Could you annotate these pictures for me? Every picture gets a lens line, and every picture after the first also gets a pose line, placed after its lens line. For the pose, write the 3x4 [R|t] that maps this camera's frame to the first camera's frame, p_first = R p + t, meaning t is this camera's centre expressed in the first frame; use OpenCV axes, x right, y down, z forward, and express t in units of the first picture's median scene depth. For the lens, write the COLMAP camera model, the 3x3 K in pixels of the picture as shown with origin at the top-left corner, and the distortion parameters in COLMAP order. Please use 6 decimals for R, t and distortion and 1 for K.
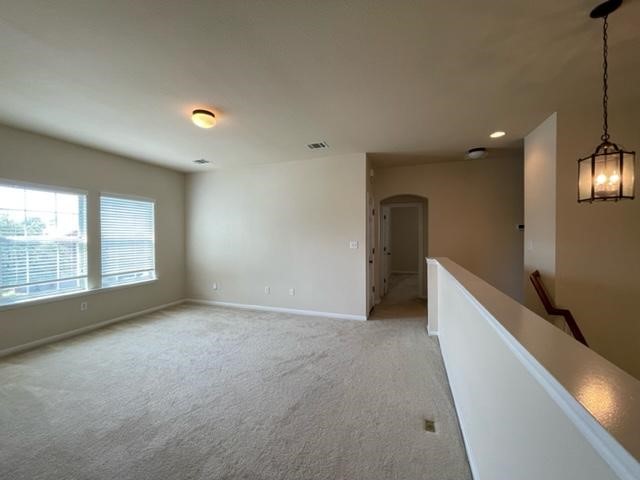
lens RADIAL K [[260.2, 0, 316.0], [0, 260.2, 237.6], [0, 0, 1]] dist [-0.000389, 0.000208]
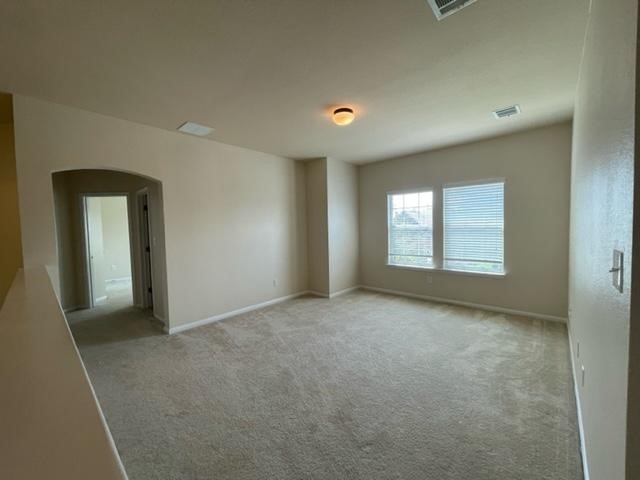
lens RADIAL K [[260.2, 0, 316.0], [0, 260.2, 237.6], [0, 0, 1]] dist [-0.000389, 0.000208]
pose [[-0.380275, 0.053714, -0.923312, 0.432605], [0.018405, 0.998554, 0.050510, -0.012610], [0.924690, 0.002214, -0.380714, 0.899658]]
